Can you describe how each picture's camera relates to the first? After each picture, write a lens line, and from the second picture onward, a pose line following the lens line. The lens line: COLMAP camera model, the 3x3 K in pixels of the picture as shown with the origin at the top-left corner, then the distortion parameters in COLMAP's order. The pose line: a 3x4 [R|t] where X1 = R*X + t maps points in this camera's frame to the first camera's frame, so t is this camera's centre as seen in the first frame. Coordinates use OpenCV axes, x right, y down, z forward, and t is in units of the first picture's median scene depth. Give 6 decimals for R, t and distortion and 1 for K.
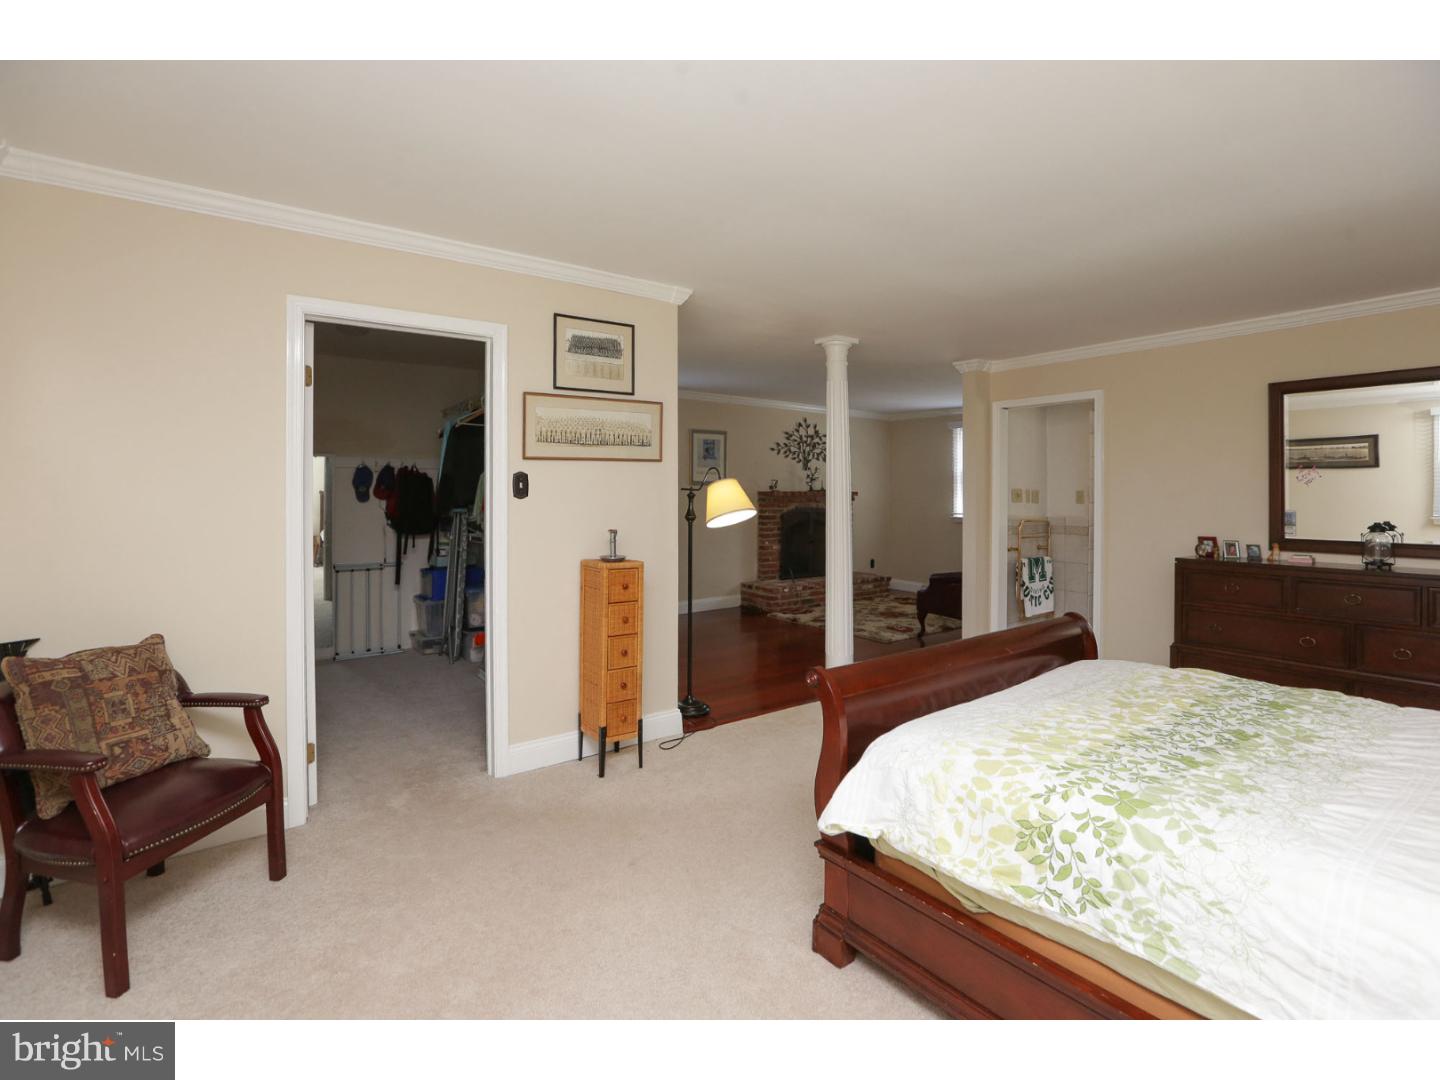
lens RADIAL K [[680.6, 0, 722.0], [0, 680.6, 532.0], [0, 0, 1]] dist [-0.057071, 0.022311]
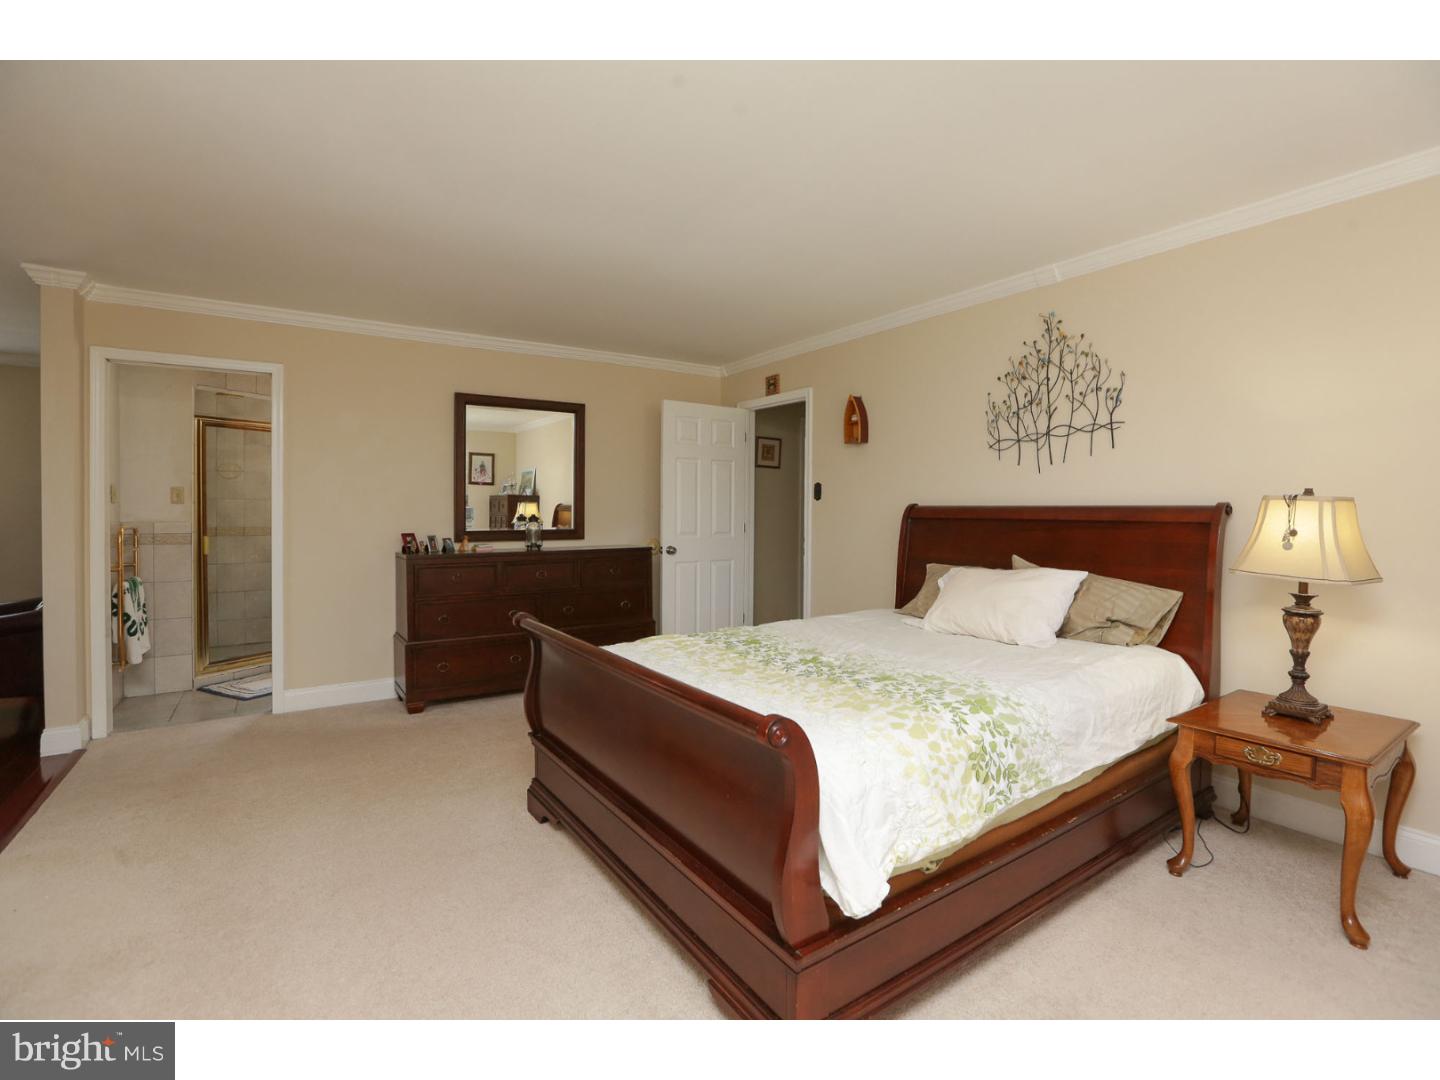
lens RADIAL K [[655.0, 0, 721.4], [0, 655.0, 540.4], [0, 0, 1]] dist [-0.056789, 0.019574]
pose [[0.053985, -0.049958, 0.997291, -0.277754], [0.049676, 0.997645, 0.047287, -0.005788], [-0.997305, 0.046989, 0.056340, 0.558173]]
